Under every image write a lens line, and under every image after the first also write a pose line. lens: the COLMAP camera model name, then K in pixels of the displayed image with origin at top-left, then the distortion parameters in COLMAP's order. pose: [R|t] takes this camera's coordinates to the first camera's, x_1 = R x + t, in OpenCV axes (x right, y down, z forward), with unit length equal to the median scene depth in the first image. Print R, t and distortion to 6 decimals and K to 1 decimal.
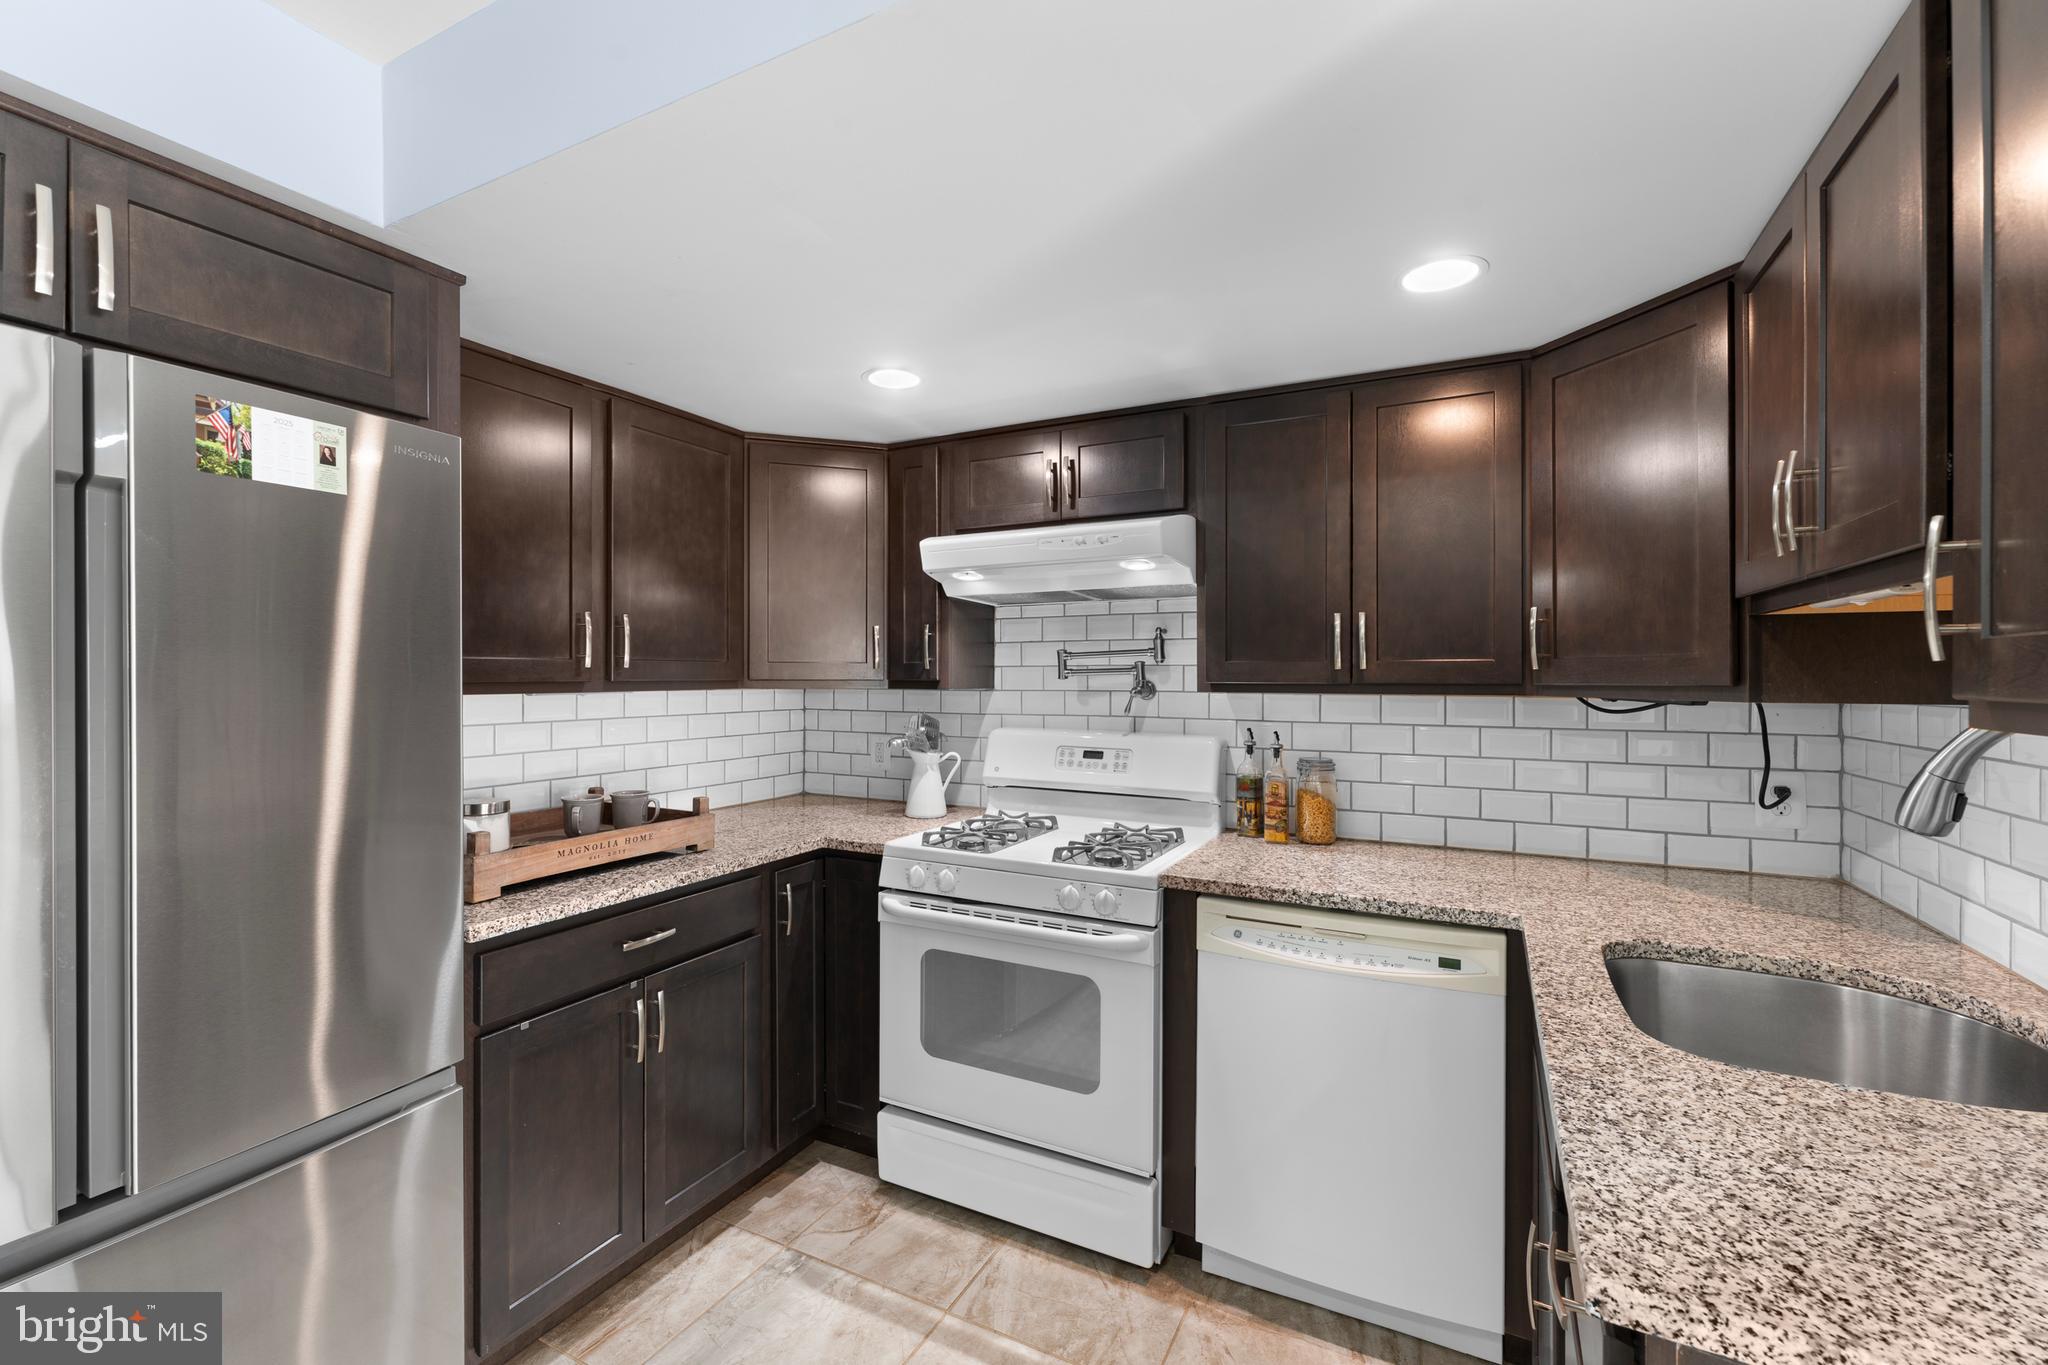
lens RADIAL K [[873.1, 0, 1013.9], [0, 873.1, 674.2], [0, 0, 1]] dist [-0.000774, -0.001337]
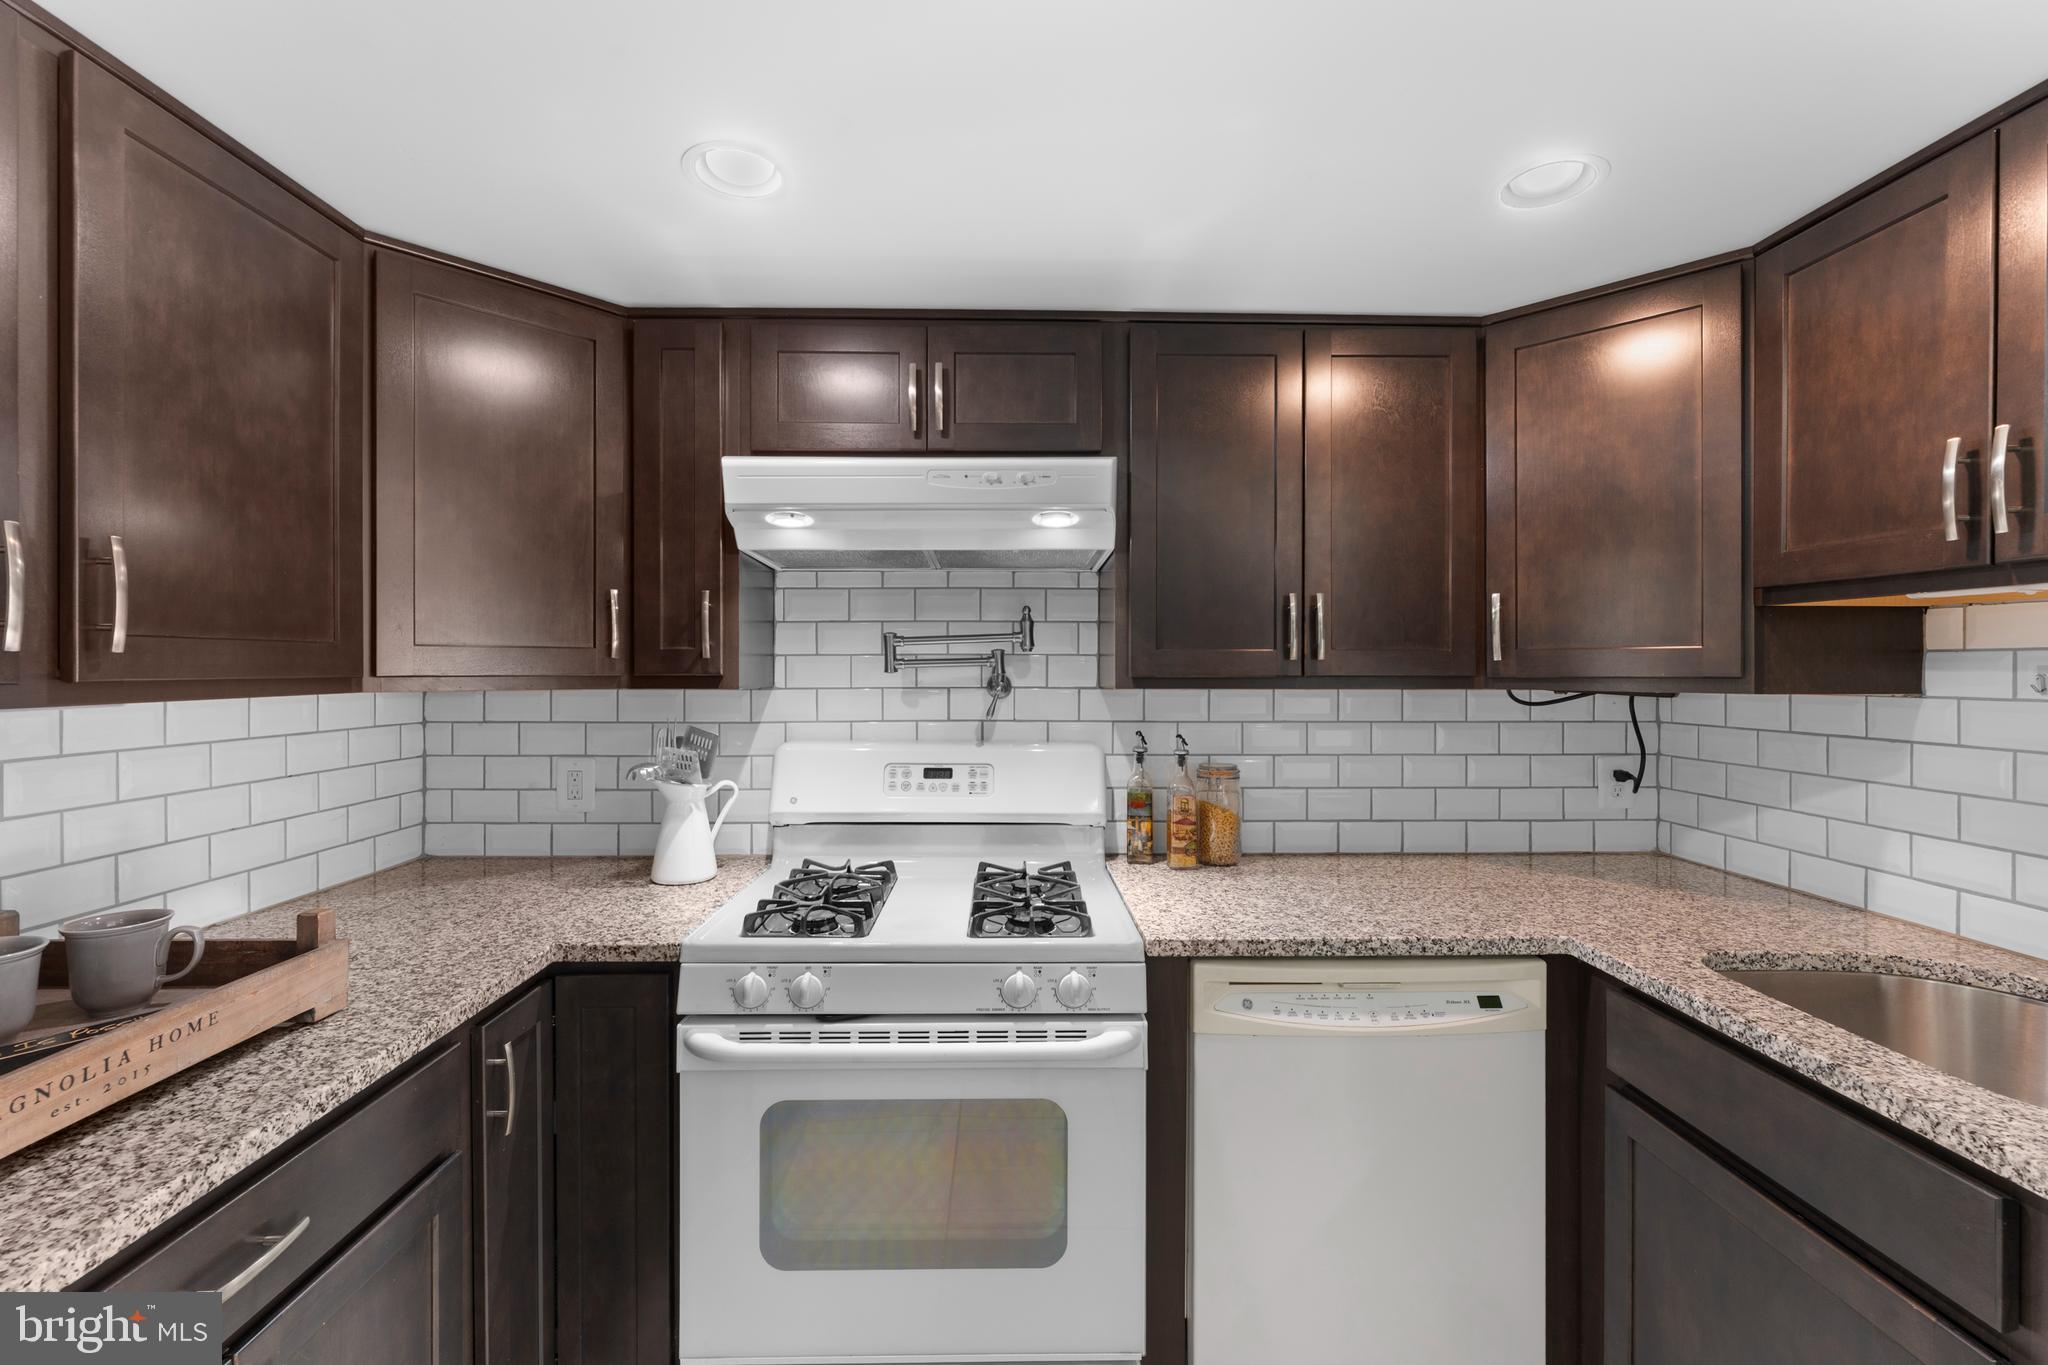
lens RADIAL K [[873.1, 0, 1028.3], [0, 873.1, 669.9], [0, 0, 1]] dist [-0.000774, -0.001337]
pose [[0.875873, -0.003112, 0.482532, -0.234461], [0.001116, 0.999990, 0.004423, 0.000134], [-0.482541, -0.003336, 0.875867, 0.351137]]
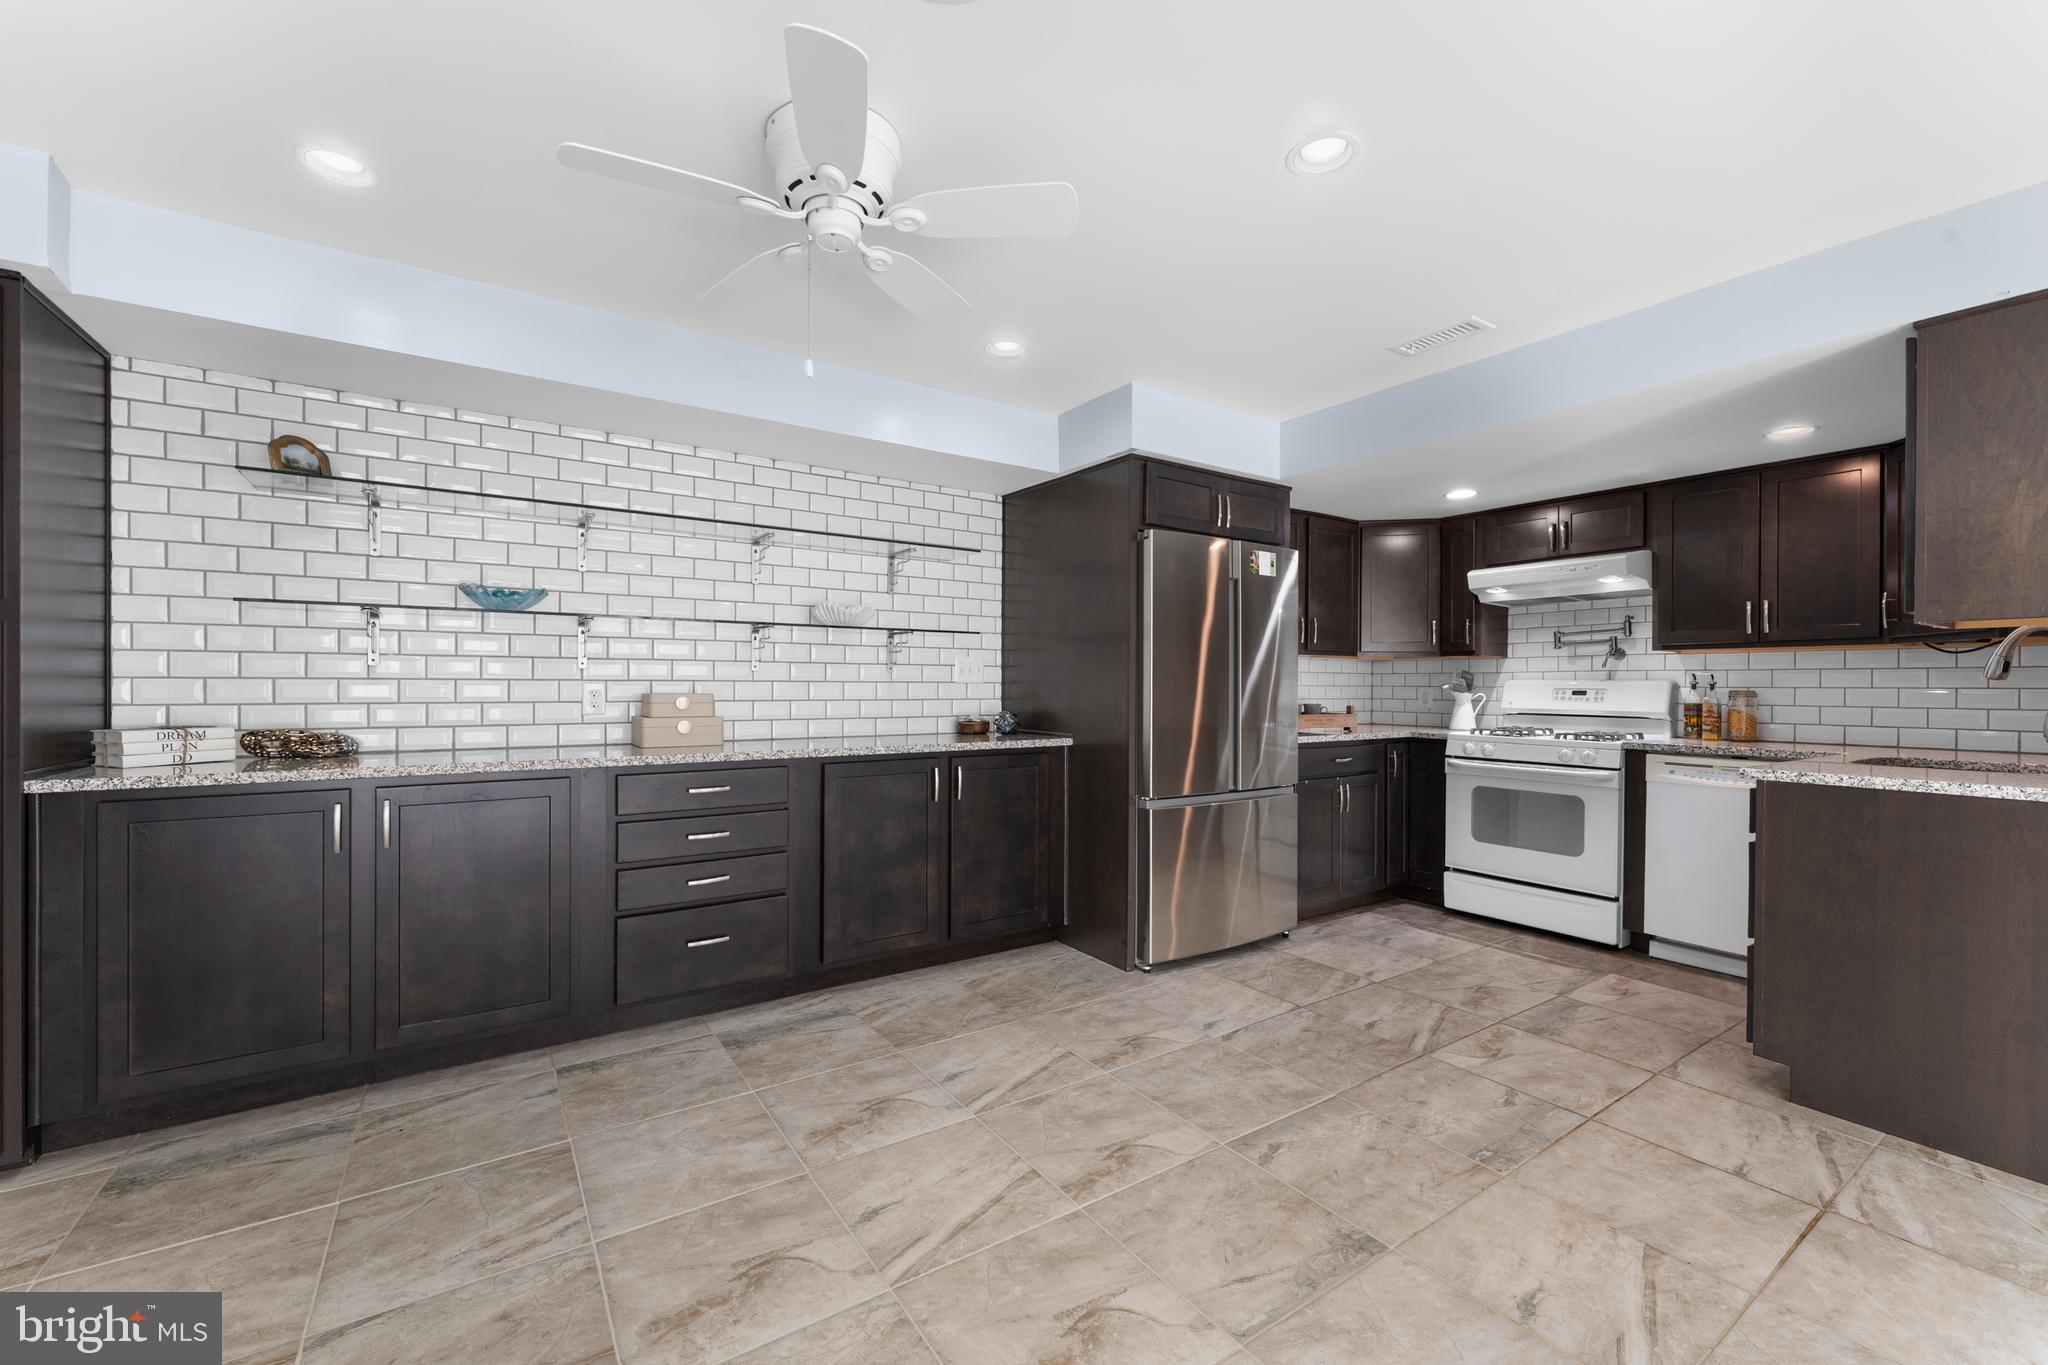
lens RADIAL K [[826.1, 0, 1018.1], [0, 826.1, 691.9], [0, 0, 1]] dist [0.003716, -0.000228]
pose [[0.879689, 0.005553, -0.475517, -0.118092], [-0.001993, 0.999966, 0.007990, 0.091840], [0.475545, -0.006081, 0.879670, -1.059302]]
